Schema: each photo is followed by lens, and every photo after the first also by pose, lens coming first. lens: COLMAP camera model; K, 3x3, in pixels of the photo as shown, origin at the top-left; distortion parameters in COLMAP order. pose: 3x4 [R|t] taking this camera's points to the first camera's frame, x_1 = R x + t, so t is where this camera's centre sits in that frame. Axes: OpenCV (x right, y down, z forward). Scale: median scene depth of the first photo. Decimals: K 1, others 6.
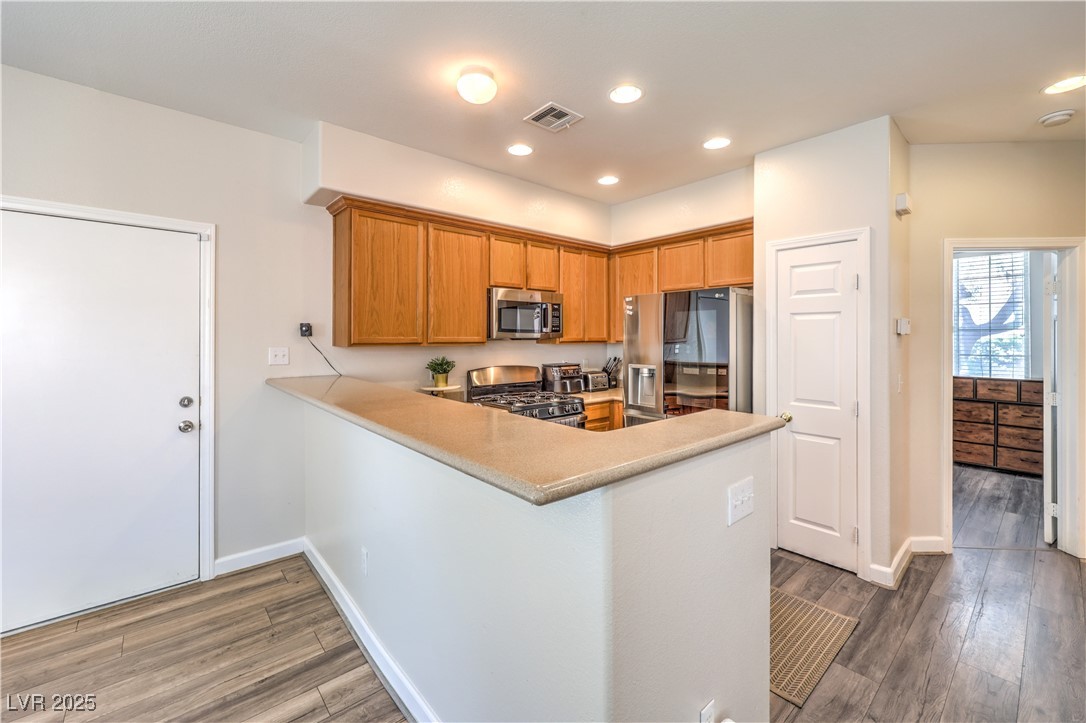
lens RADIAL K [[444.2, 0, 554.2], [0, 444.2, 339.3], [0, 0, 1]] dist [-0.002948, 0.000291]
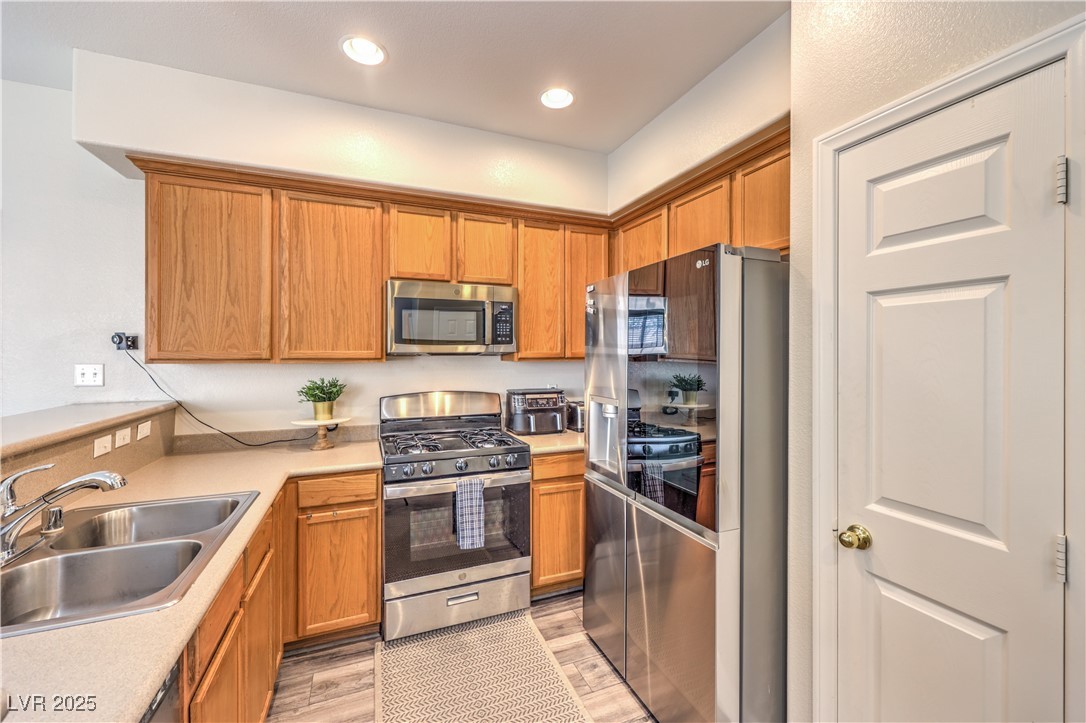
lens RADIAL K [[444.2, 0, 544.6], [0, 444.2, 355.7], [0, 0, 1]] dist [-0.002948, 0.000291]
pose [[0.947255, 0.002027, -0.320475, 0.301684], [-0.002486, 0.999996, -0.001024, 0.002124], [0.320472, 0.001767, 0.947256, 0.402960]]
